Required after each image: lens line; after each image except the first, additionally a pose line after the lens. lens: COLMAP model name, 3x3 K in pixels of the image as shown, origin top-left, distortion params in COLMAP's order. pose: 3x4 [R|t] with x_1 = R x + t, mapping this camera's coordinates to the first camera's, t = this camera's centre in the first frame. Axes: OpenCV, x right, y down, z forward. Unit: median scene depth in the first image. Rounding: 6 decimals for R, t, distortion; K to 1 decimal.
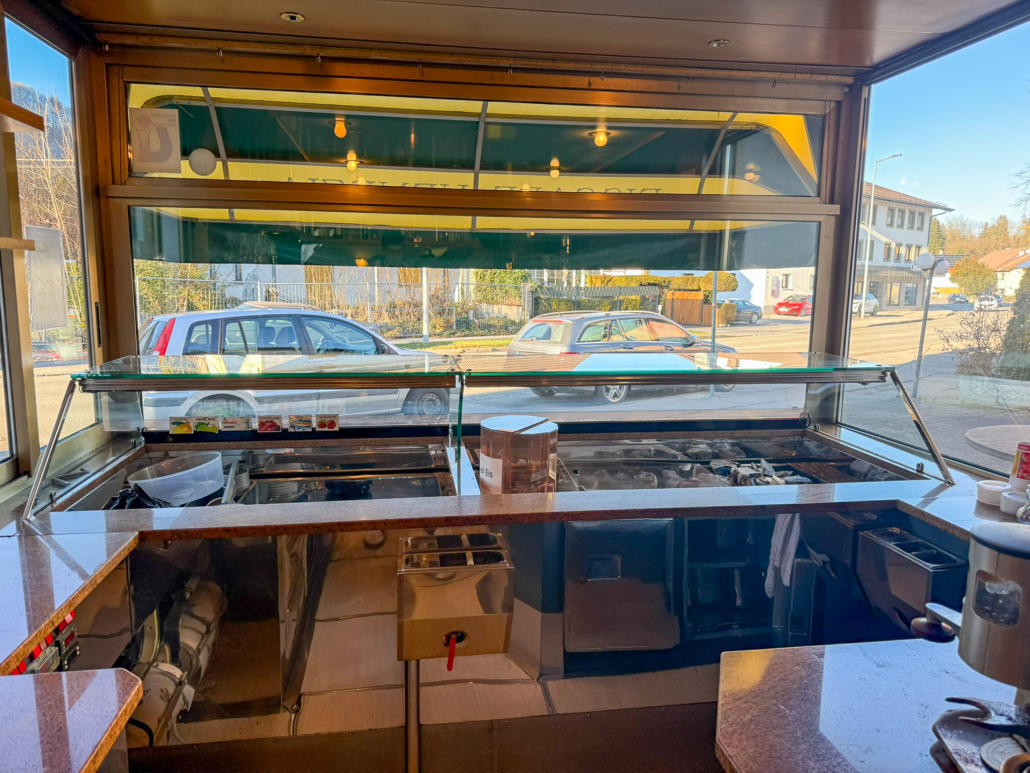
lens RADIAL K [[721.8, 0, 515.0], [0, 721.8, 386.5], [0, 0, 1]] dist [0.144476, -0.233872]
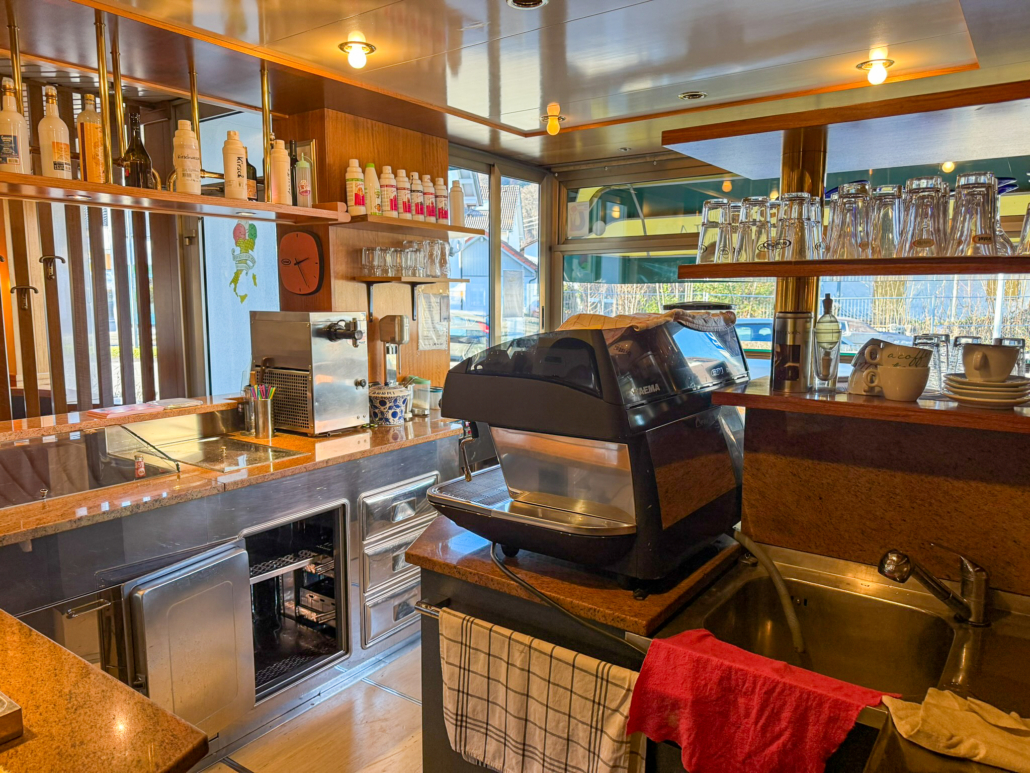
lens RADIAL K [[720.6, 0, 513.3], [0, 720.6, 392.1], [0, 0, 1]] dist [0.082090, -0.109391]
pose [[0.718777, 0.085634, -0.689947, 0.200716], [-0.094642, 0.995199, 0.024924, 0.021715], [0.688769, 0.047383, 0.723431, -0.123321]]
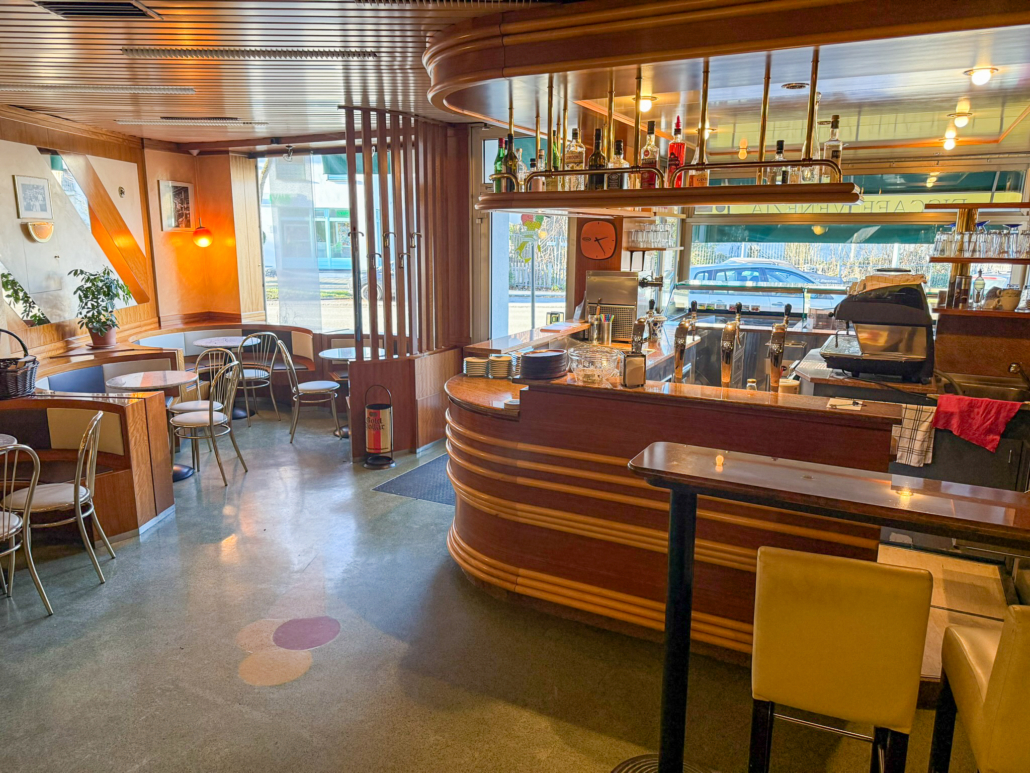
lens RADIAL K [[720.6, 0, 513.3], [0, 720.6, 392.1], [0, 0, 1]] dist [0.082090, -0.109391]
pose [[0.804223, 0.120305, -0.582024, 0.171476], [-0.080192, 0.992308, 0.094303, 0.050305], [0.588893, -0.029167, 0.807685, -0.464373]]
